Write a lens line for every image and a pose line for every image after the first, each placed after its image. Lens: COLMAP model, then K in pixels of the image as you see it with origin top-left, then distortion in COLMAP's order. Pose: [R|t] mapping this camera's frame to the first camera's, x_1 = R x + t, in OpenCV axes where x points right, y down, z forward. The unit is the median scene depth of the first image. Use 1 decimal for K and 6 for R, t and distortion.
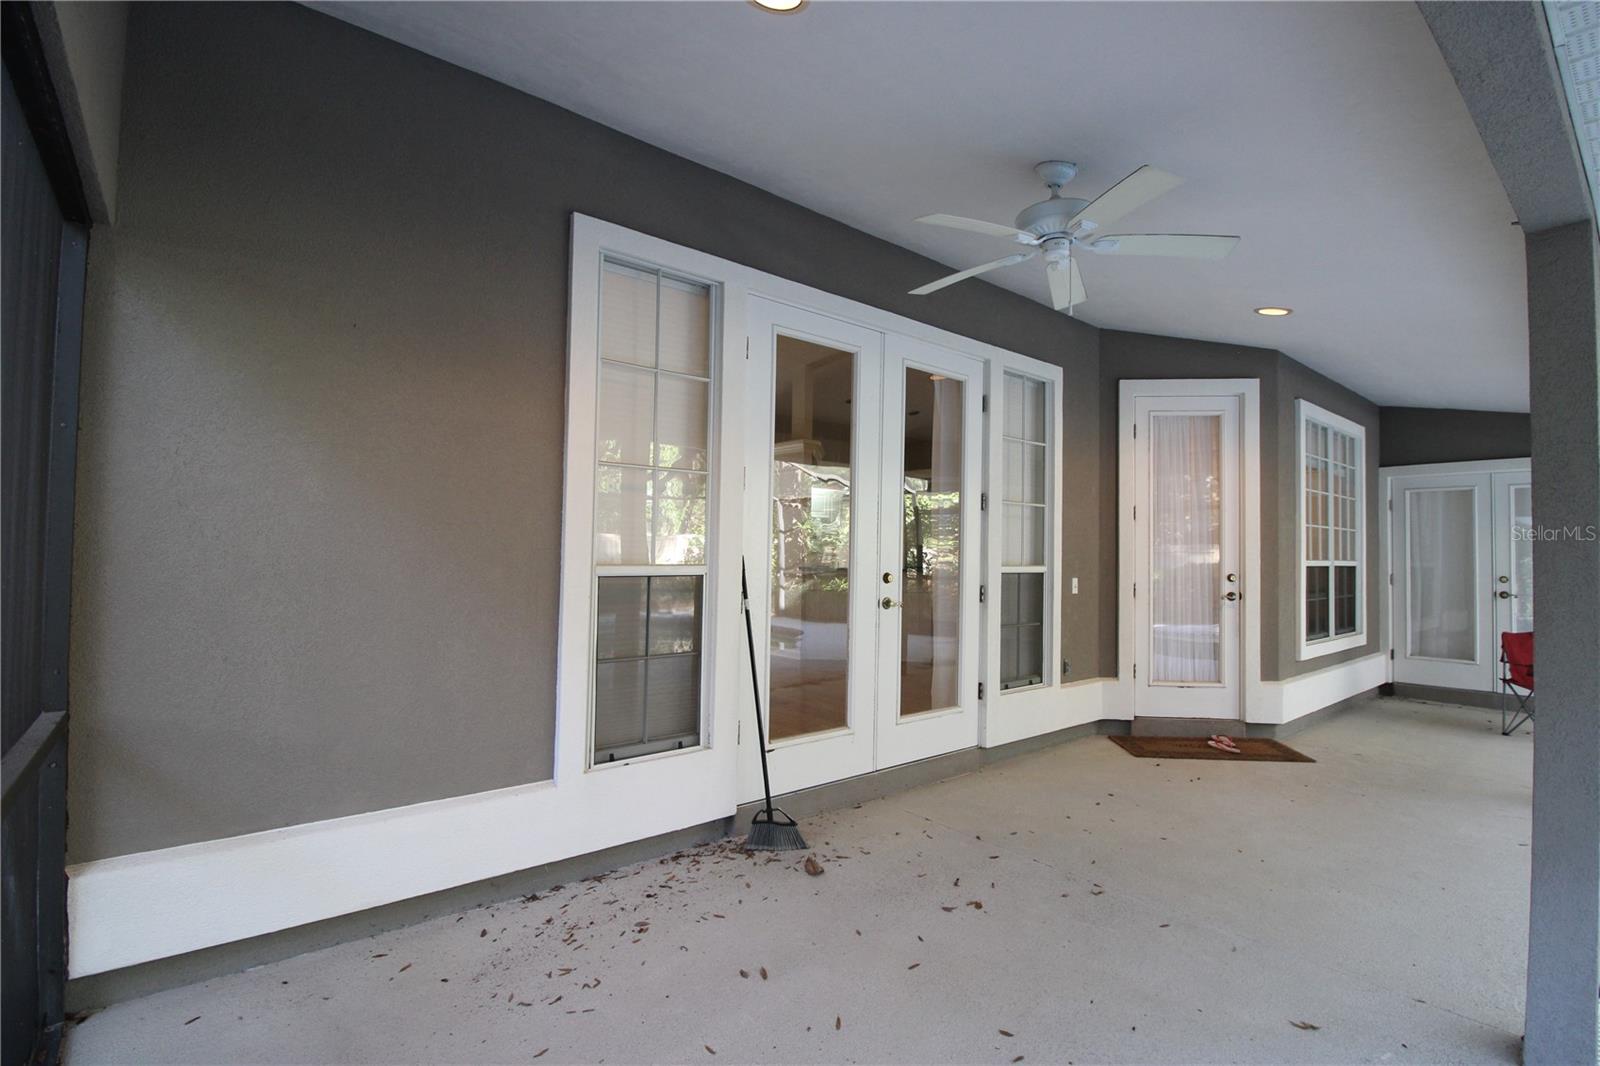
lens RADIAL K [[741.3, 0, 800.2], [0, 741.3, 532.0], [0, 0, 1]] dist [-0.006598, -0.009219]
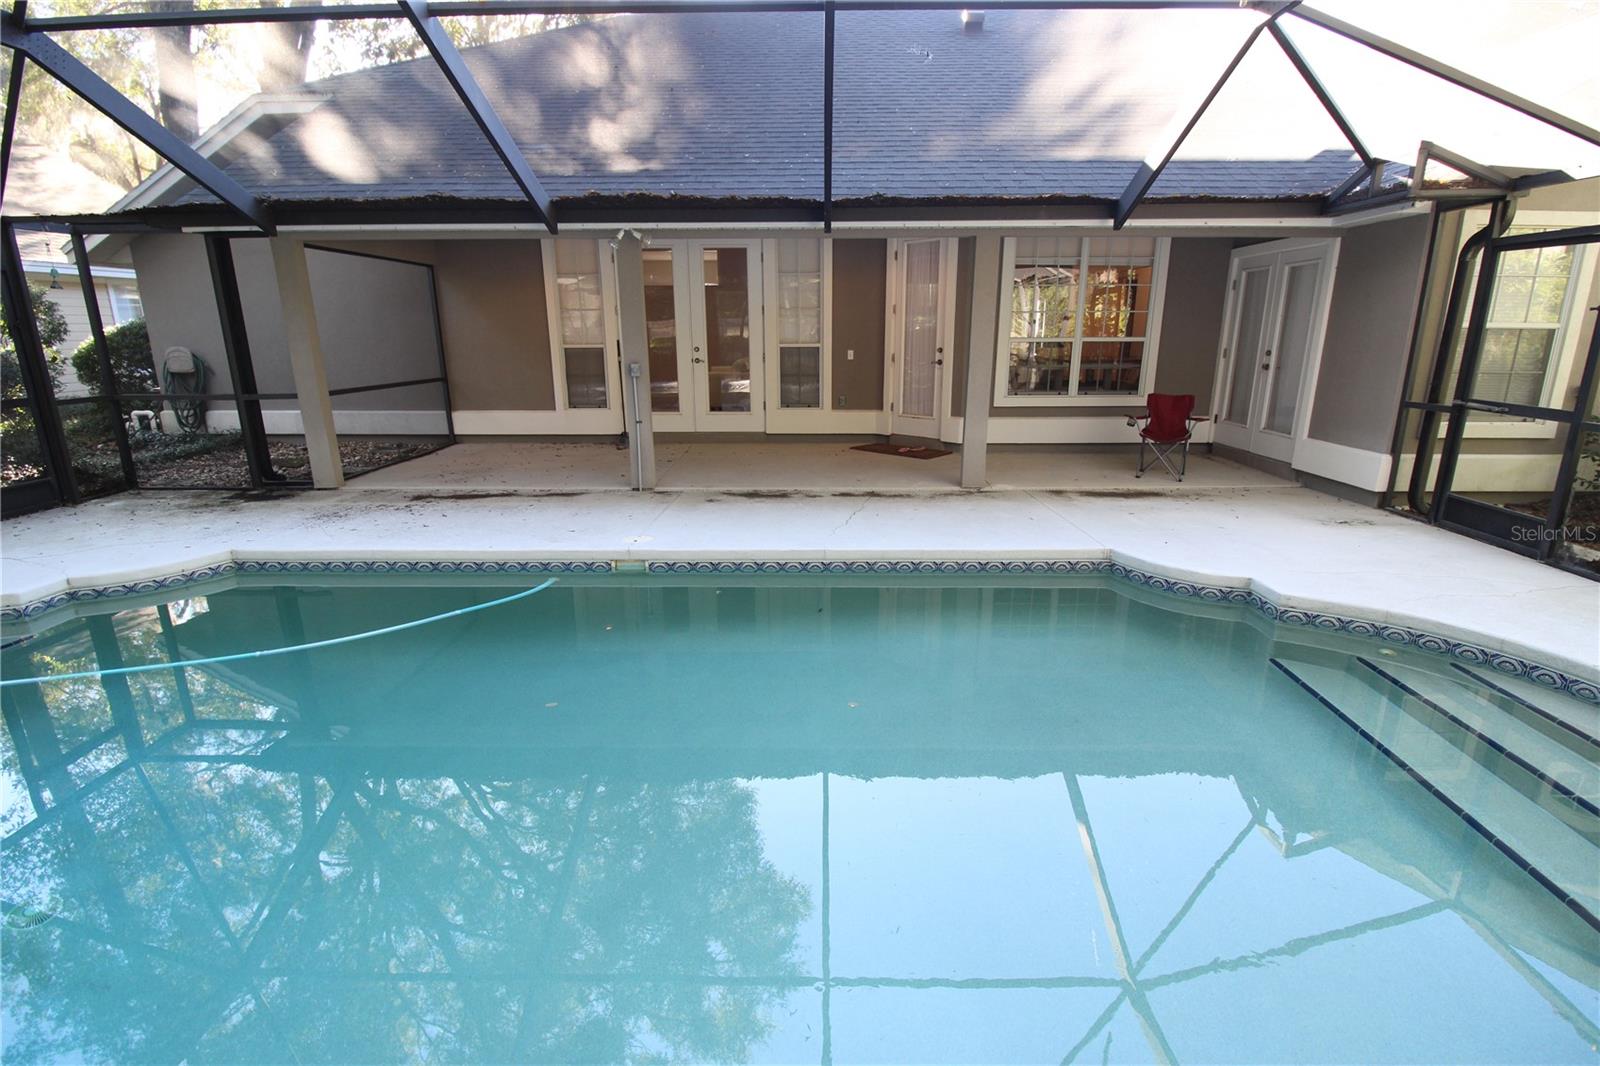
lens RADIAL K [[741.3, 0, 802.3], [0, 741.3, 531.6], [0, 0, 1]] dist [-0.006598, -0.009219]
pose [[0.754723, 0.152828, -0.637995, 1.689227], [0.036143, 0.961325, 0.273036, -0.009545], [0.655048, -0.229125, 0.720010, -0.499796]]
